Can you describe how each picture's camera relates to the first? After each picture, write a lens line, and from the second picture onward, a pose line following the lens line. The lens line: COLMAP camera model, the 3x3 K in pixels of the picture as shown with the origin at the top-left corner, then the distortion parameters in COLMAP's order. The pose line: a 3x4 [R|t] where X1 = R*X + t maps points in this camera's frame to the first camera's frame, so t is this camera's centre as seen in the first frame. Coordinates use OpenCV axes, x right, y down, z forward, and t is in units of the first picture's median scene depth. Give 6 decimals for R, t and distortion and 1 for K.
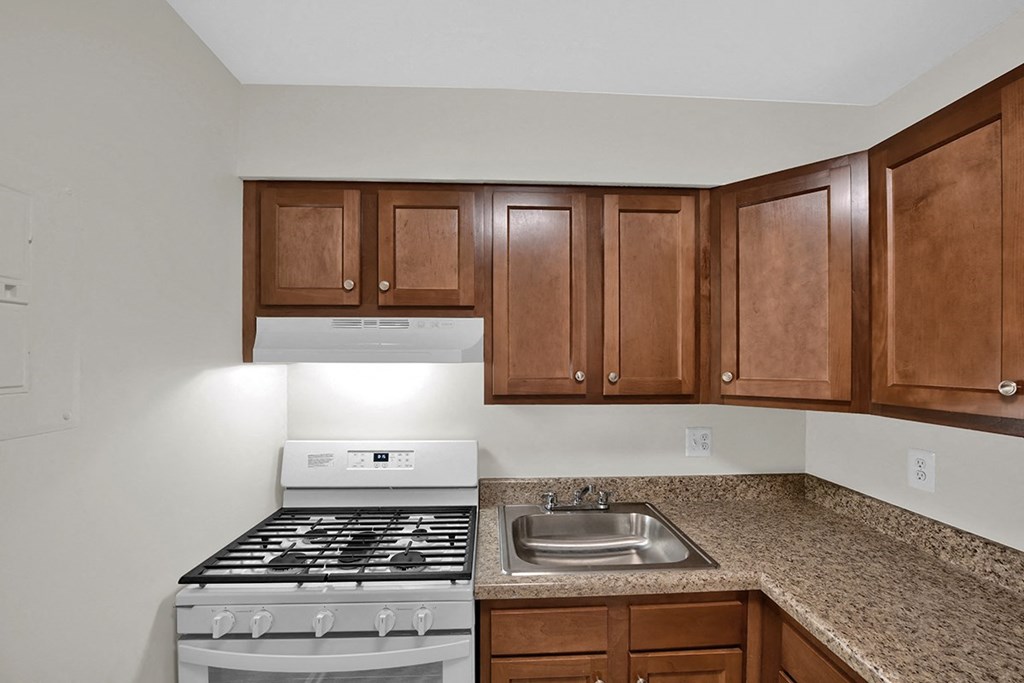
lens RADIAL K [[418.5, 0, 511.9], [0, 418.5, 362.6], [0, 0, 1]] dist [-0.021463, 0.000193]
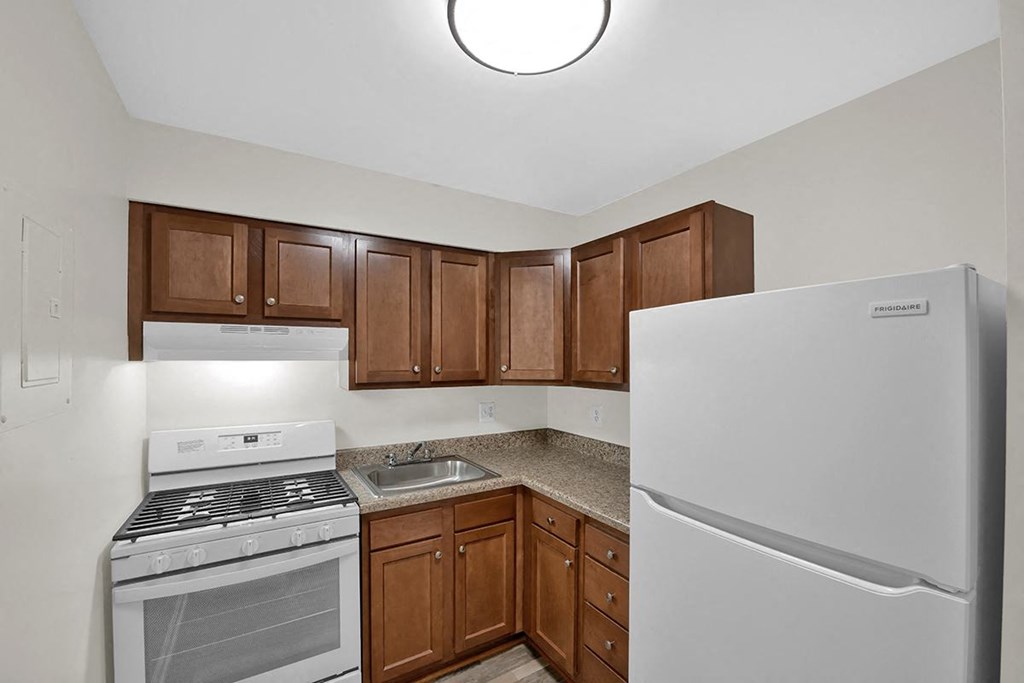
lens RADIAL K [[414.1, 0, 510.4], [0, 414.1, 345.9], [0, 0, 1]] dist [0.000029, 0.000039]
pose [[0.878038, 0.013671, 0.478395, -0.258974], [0.004310, 0.999326, -0.036467, 0.005167], [-0.478571, 0.034081, 0.877387, -0.476476]]
